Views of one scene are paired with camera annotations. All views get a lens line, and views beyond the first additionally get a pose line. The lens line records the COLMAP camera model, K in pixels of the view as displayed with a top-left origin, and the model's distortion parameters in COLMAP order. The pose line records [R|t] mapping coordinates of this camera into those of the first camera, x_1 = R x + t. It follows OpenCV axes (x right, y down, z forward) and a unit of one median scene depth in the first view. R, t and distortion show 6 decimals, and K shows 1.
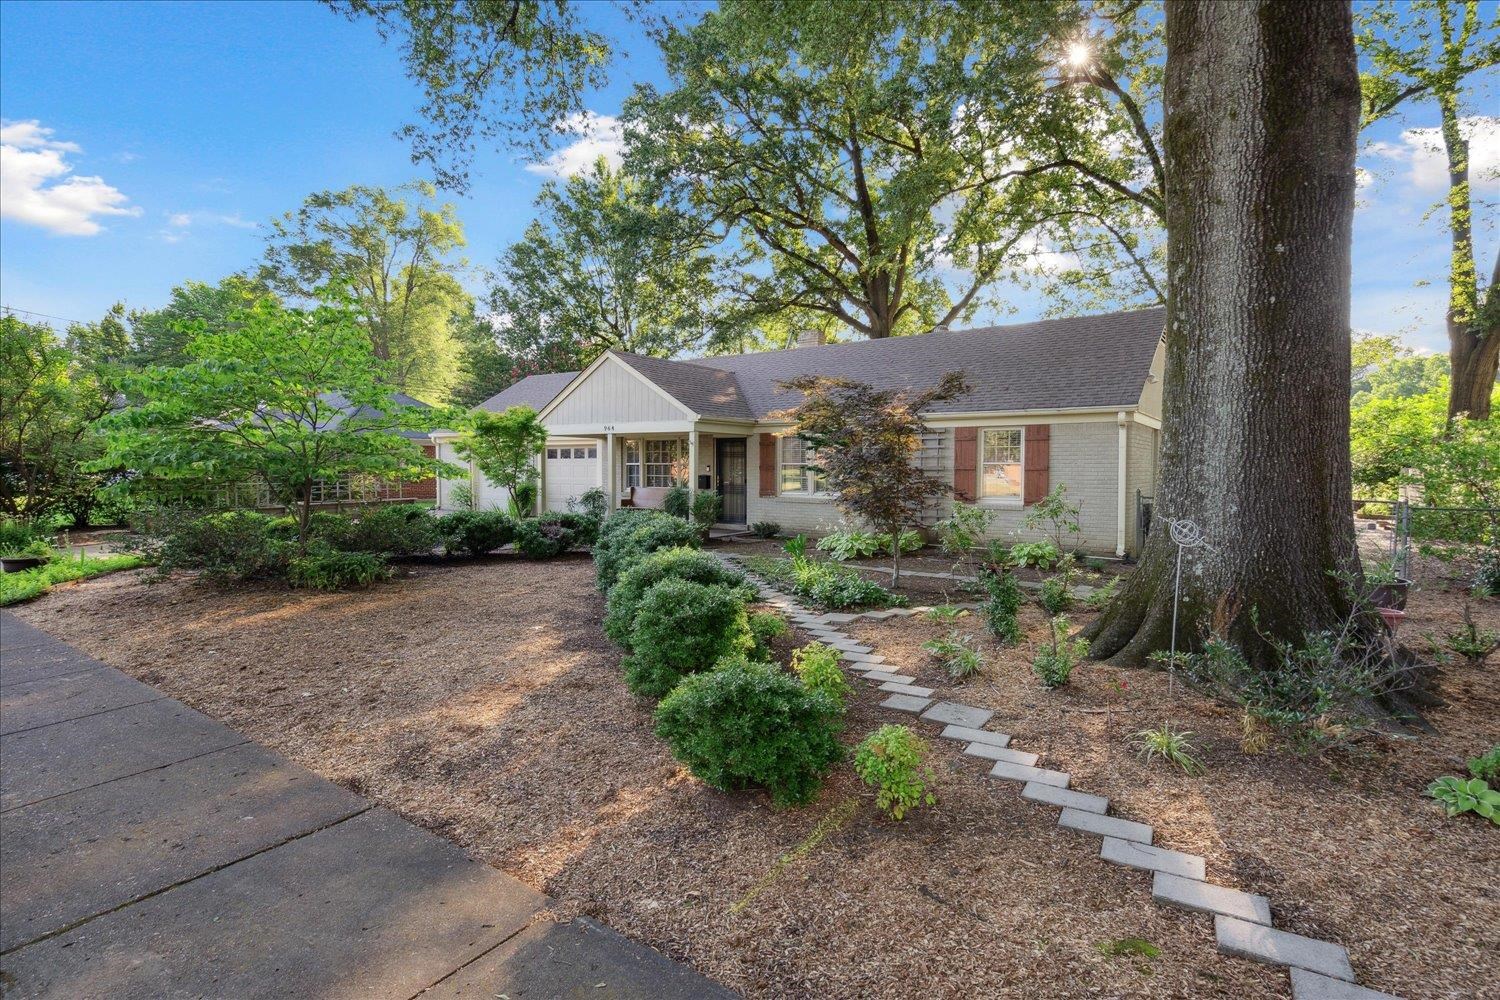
lens RADIAL K [[737.5, 0, 747.8], [0, 737.5, 495.7], [0, 0, 1]] dist [-0.001048, 0.000174]
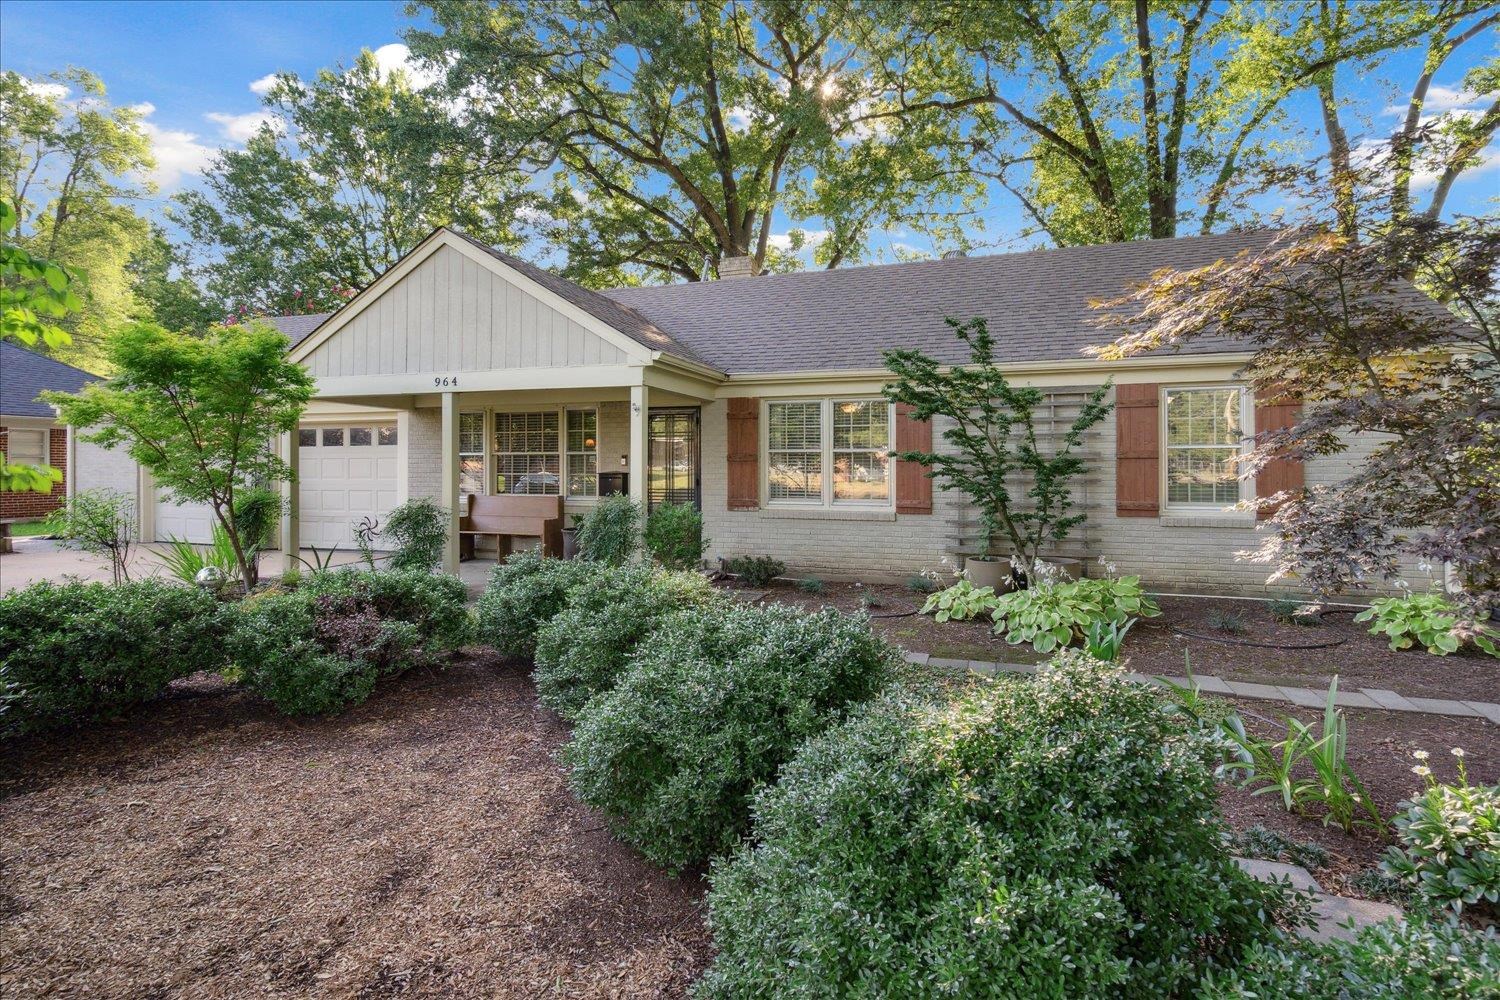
lens RADIAL K [[737.5, 0, 734.2], [0, 737.5, 461.9], [0, 0, 1]] dist [-0.001048, 0.000174]
pose [[0.956478, -0.004267, 0.291773, -0.133375], [0.017054, 0.999001, -0.041297, -0.010908], [-0.291306, 0.044476, 0.955596, 0.418286]]
